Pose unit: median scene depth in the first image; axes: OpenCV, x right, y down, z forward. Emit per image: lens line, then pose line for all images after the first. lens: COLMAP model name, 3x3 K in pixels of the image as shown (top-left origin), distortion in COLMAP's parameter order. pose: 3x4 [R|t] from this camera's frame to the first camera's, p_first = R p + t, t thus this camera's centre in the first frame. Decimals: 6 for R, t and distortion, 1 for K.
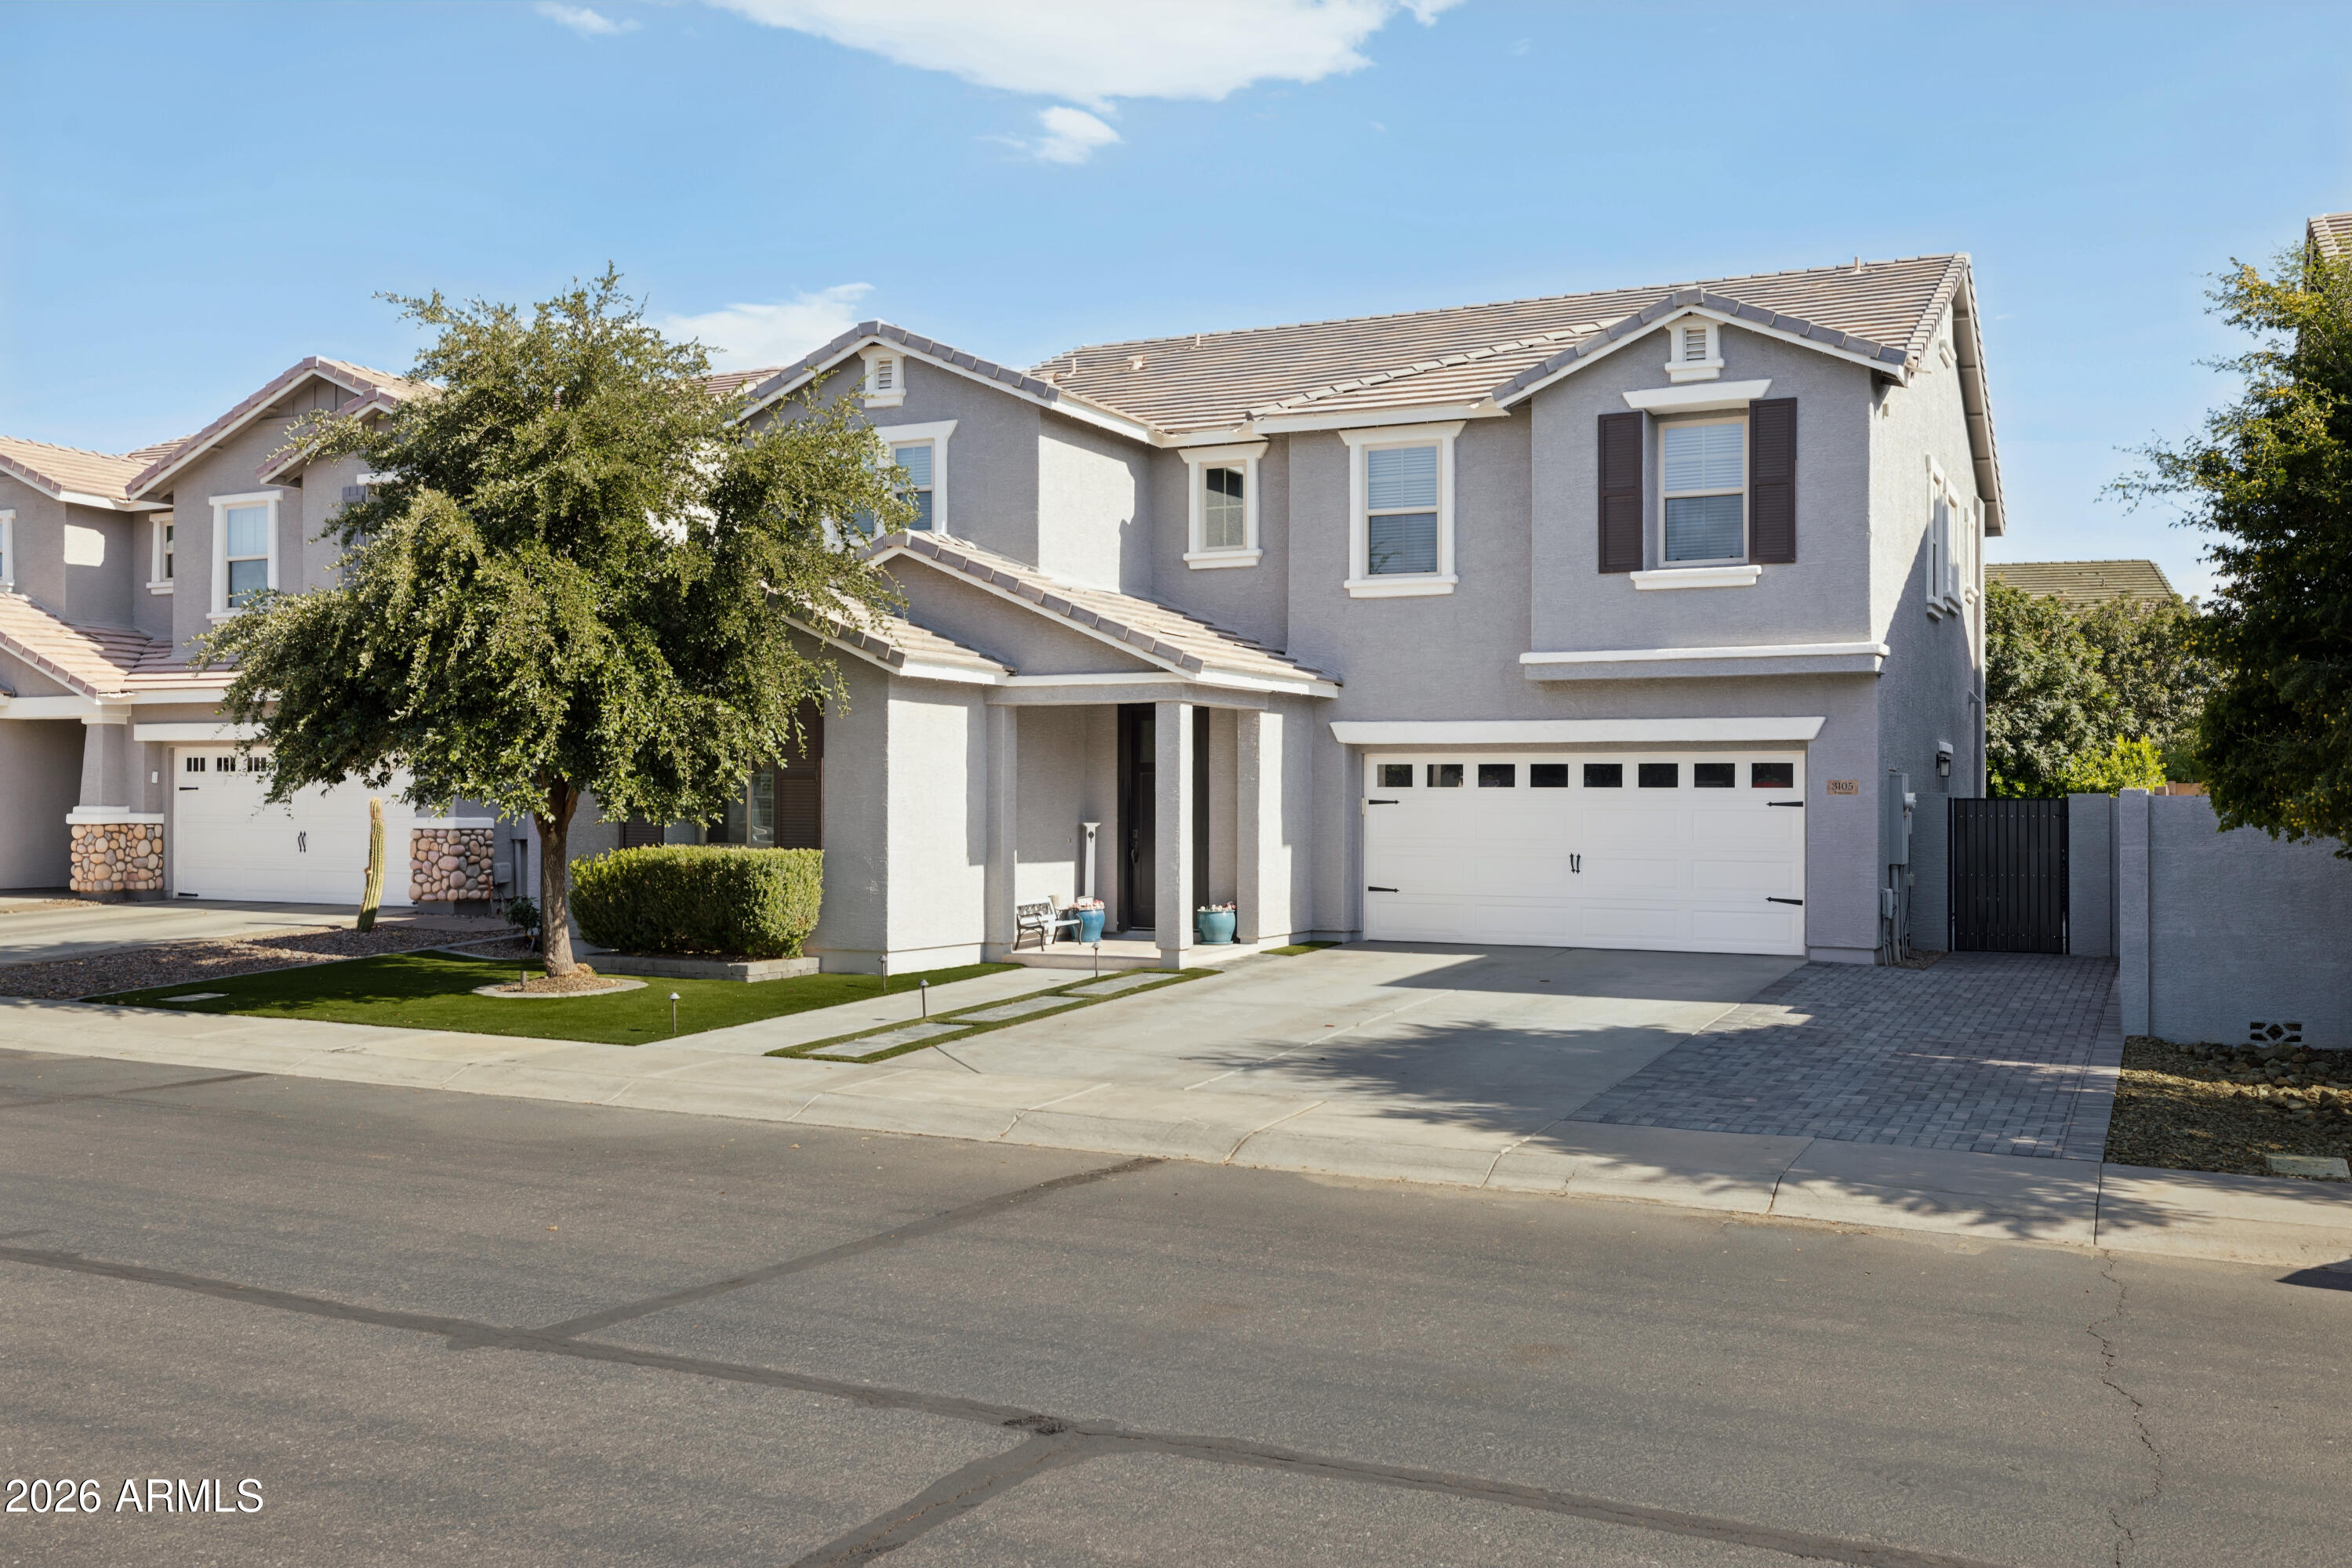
lens RADIAL K [[2000.3, 0, 1172.5], [0, 2000.3, 775.3], [0, 0, 1]] dist [0.013313, 0.001479]
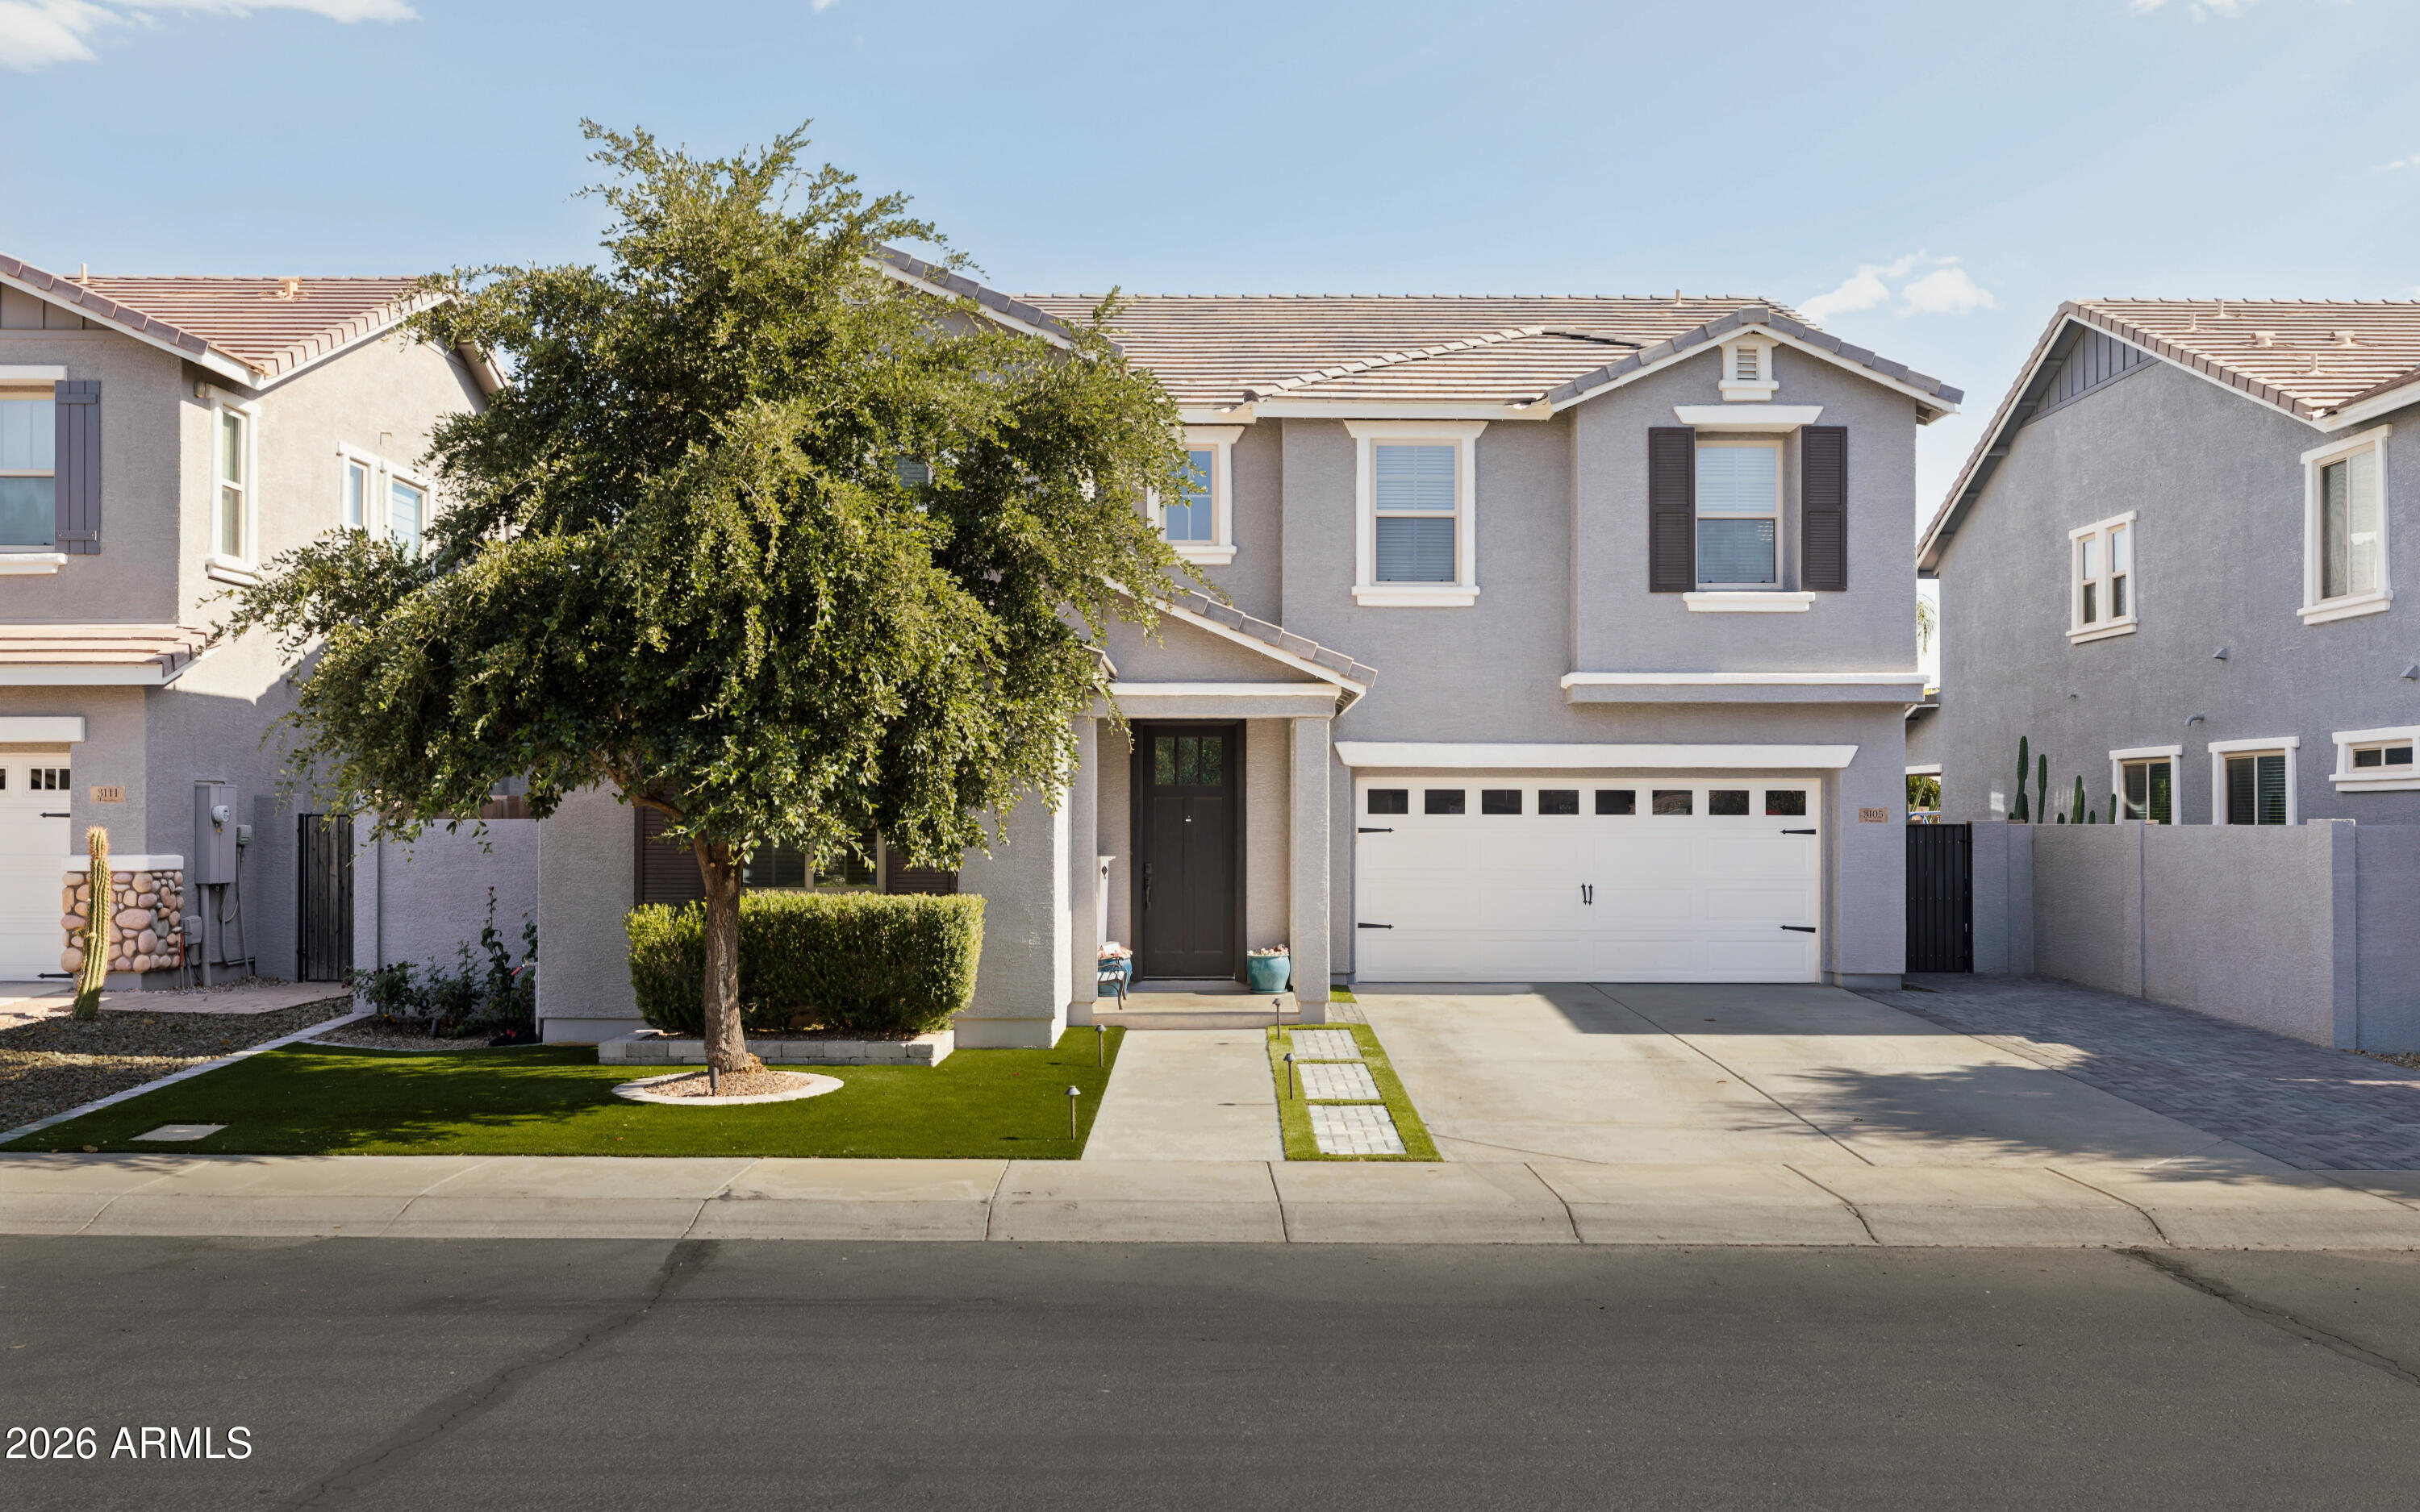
lens RADIAL K [[2077.3, 0, 1213.7], [0, 2077.3, 779.0], [0, 0, 1]] dist [-0.008427, 0.013655]
pose [[0.901214, 0.007513, 0.433309, -0.404901], [-0.004160, 0.999954, -0.008685, -0.001826], [-0.433354, 0.006024, 0.901204, 0.193602]]
